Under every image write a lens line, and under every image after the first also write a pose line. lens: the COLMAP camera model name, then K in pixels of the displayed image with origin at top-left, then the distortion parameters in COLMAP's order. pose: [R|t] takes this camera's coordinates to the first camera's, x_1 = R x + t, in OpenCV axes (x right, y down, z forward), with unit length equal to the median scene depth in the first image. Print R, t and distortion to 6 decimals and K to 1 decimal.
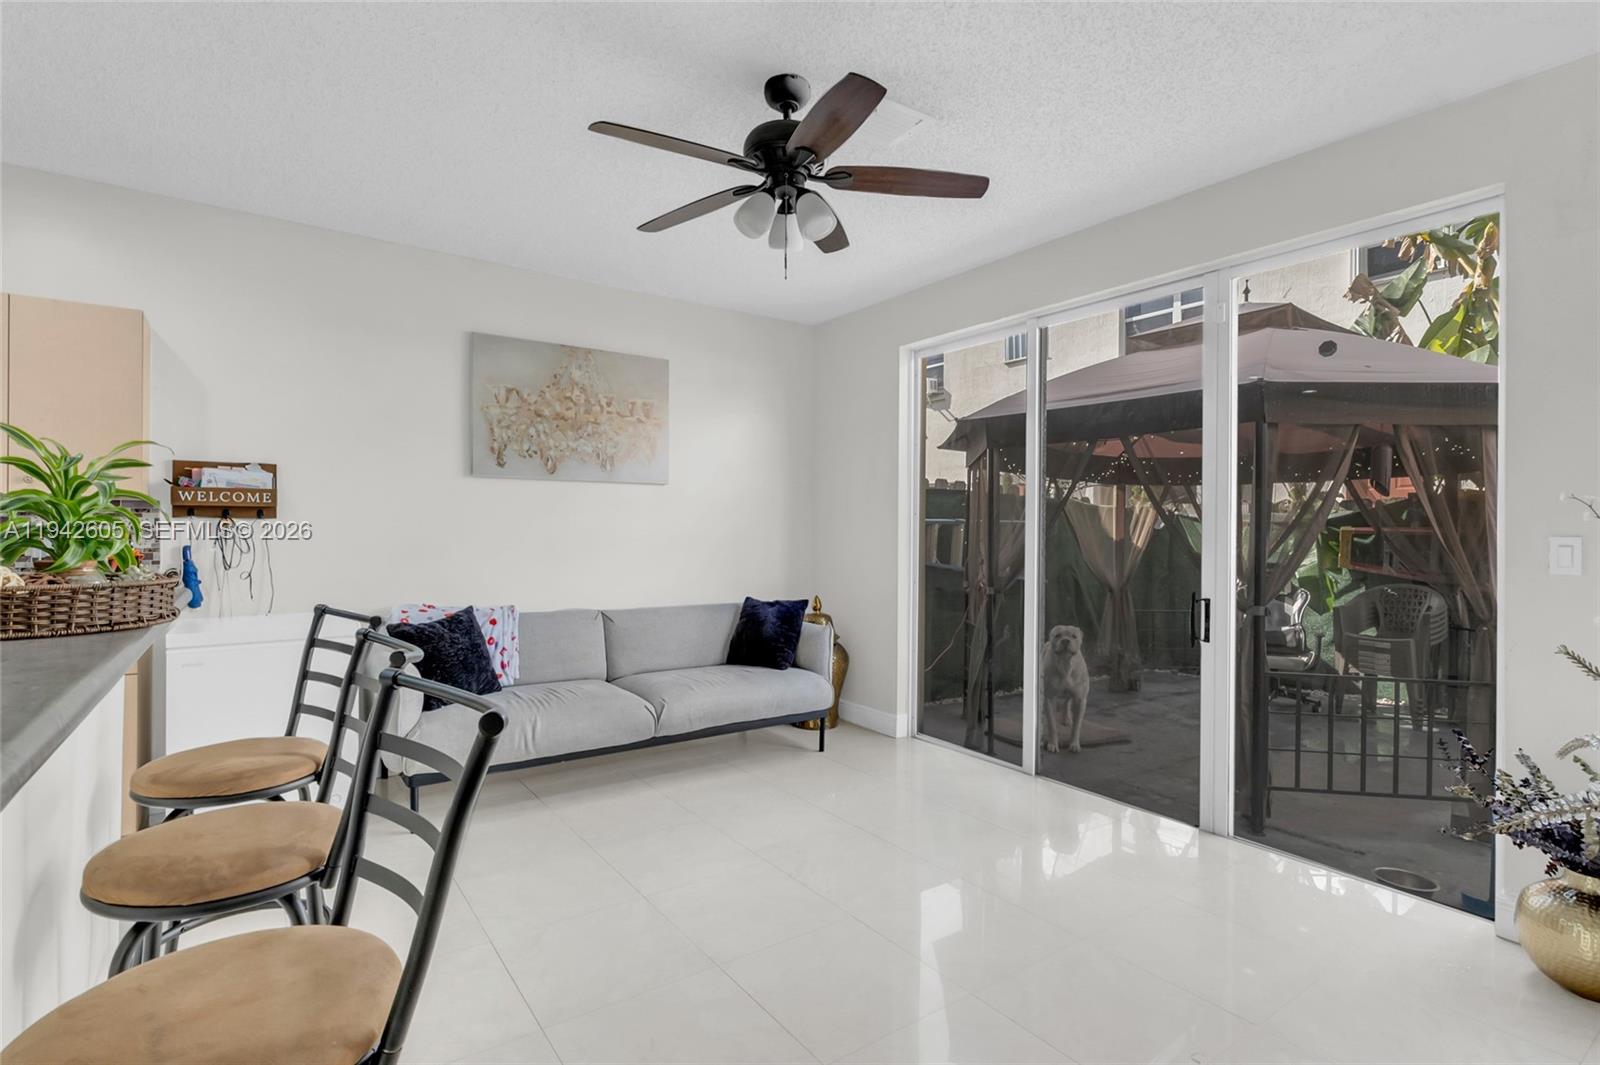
lens RADIAL K [[766.8, 0, 794.6], [0, 766.8, 524.9], [0, 0, 1]] dist [-0.001828, -0.000583]
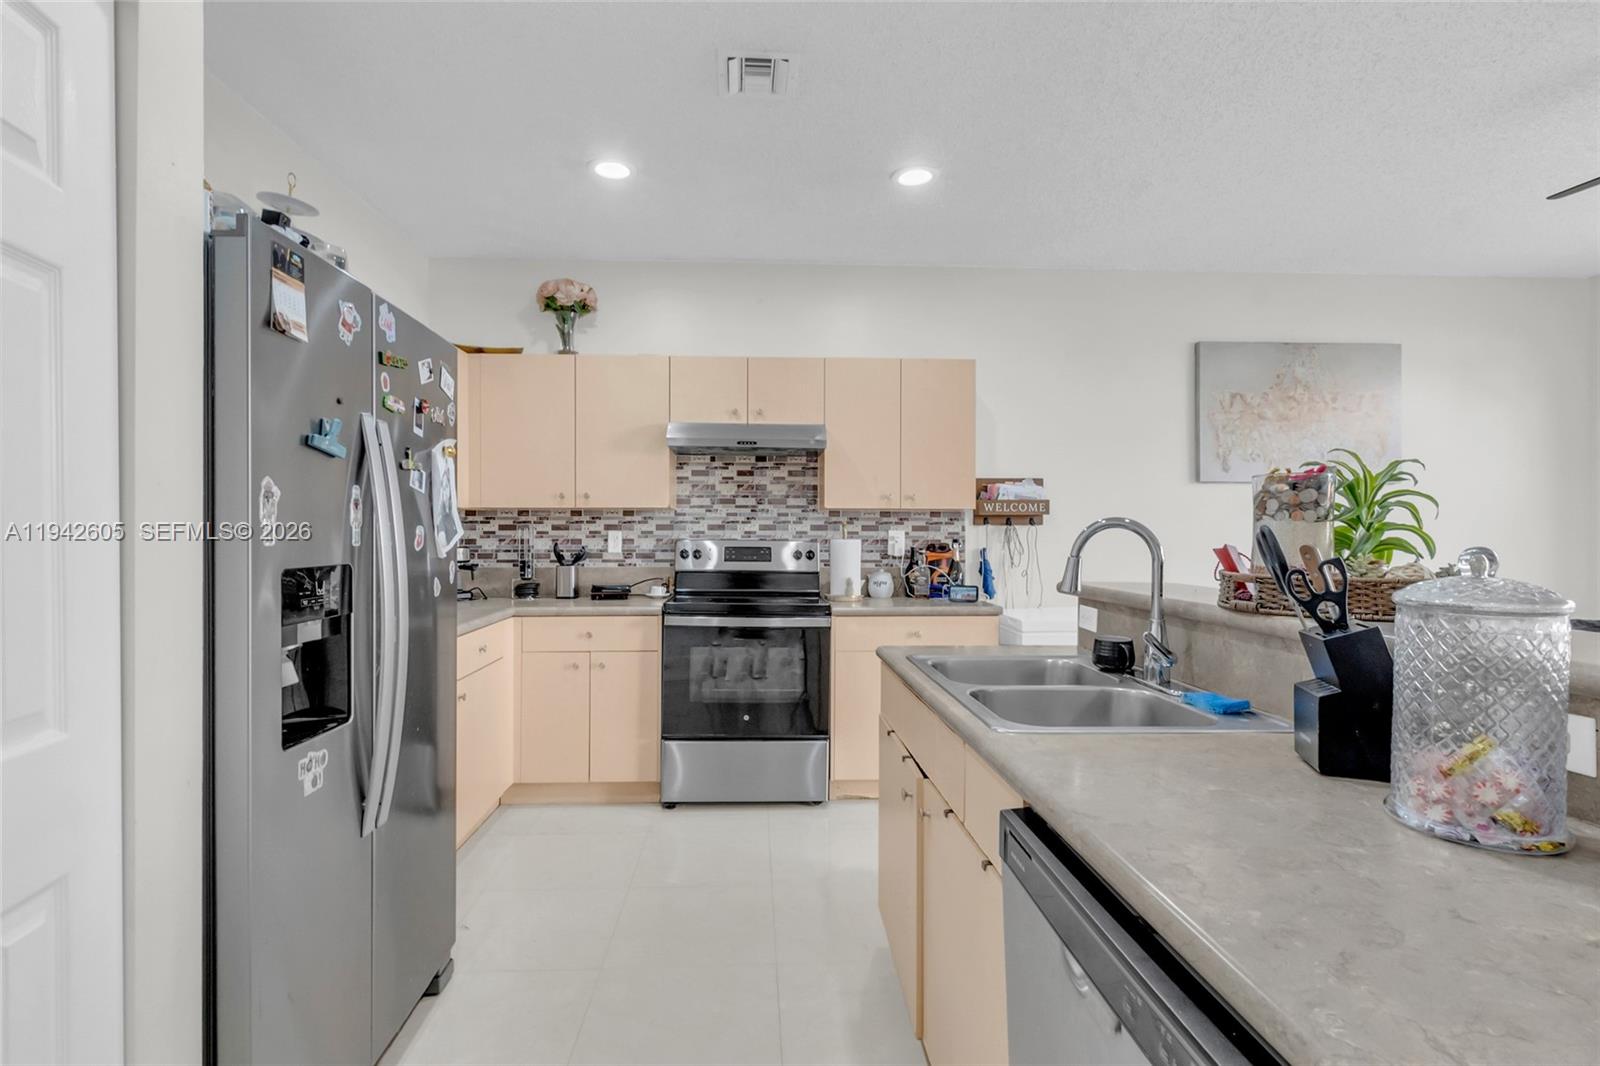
lens RADIAL K [[766.8, 0, 786.7], [0, 766.8, 537.8], [0, 0, 1]] dist [-0.001828, -0.000583]
pose [[0.837575, 0.001297, -0.546321, -0.317568], [0.005419, 0.999928, 0.010680, -0.003168], [0.546296, -0.011906, 0.837508, -0.161537]]
